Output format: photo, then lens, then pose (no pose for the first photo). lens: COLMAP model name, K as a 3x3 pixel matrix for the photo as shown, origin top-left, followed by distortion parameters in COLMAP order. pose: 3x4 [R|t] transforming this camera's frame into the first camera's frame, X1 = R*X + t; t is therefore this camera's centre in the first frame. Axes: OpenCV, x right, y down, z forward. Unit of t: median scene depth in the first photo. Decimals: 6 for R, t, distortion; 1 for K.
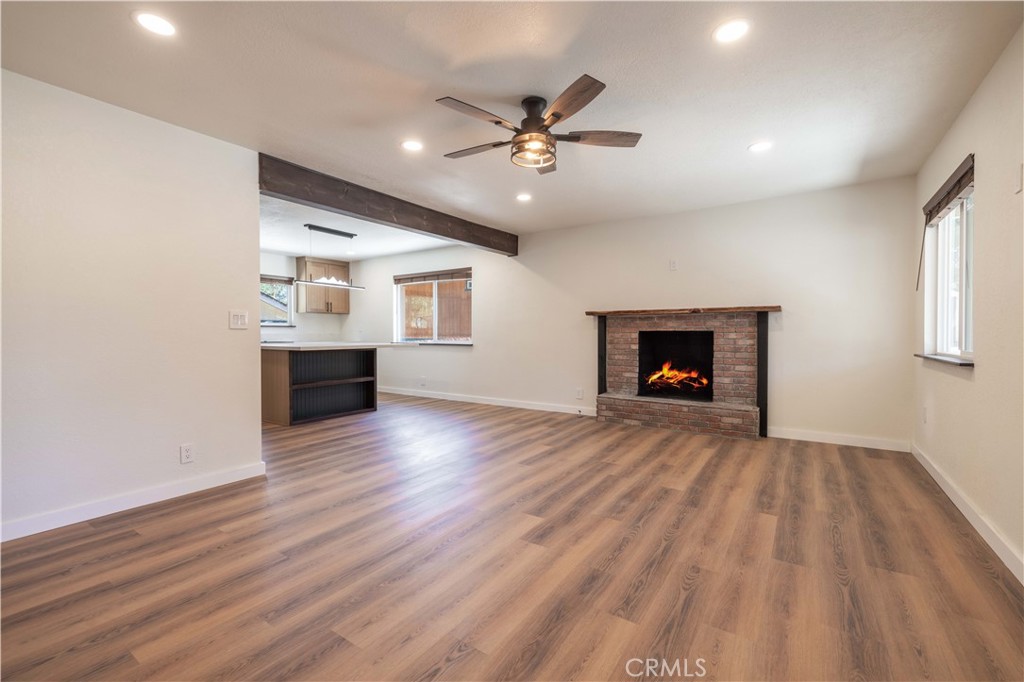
lens RADIAL K [[448.0, 0, 508.7], [0, 448.0, 341.0], [0, 0, 1]] dist [-0.000218, -0.000153]
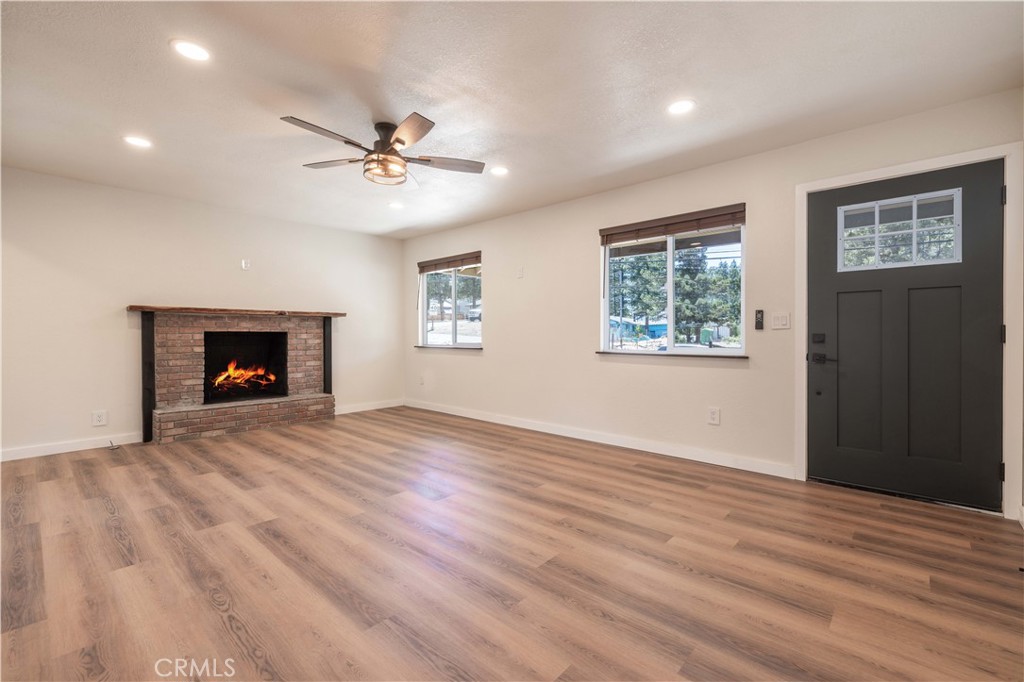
lens RADIAL K [[439.9, 0, 517.3], [0, 439.9, 337.1], [0, 0, 1]] dist [0.001116, -0.000515]
pose [[0.121915, -0.005755, 0.992524, -0.617351], [0.019197, 0.999810, 0.003440, -0.002782], [-0.992355, 0.018634, 0.122002, 0.339069]]
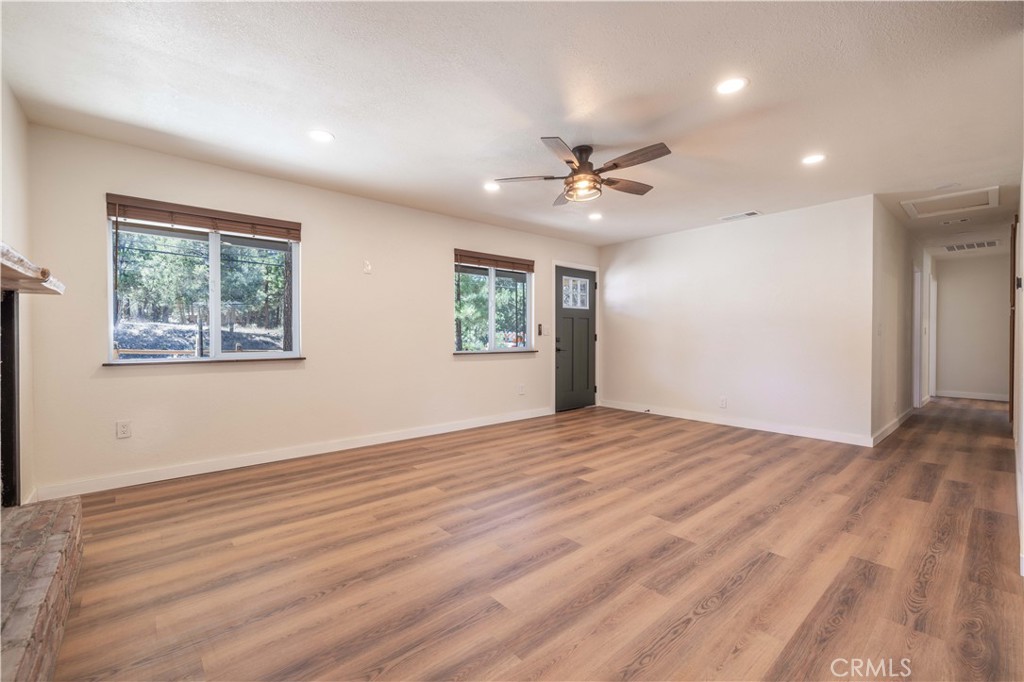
lens RADIAL K [[439.9, 0, 517.3], [0, 439.9, 337.1], [0, 0, 1]] dist [0.001116, -0.000515]
pose [[-0.973892, 0.001699, 0.227004, -0.025977], [0.006176, 0.999800, 0.019011, -0.025927], [-0.226926, 0.019917, -0.973708, 1.377533]]
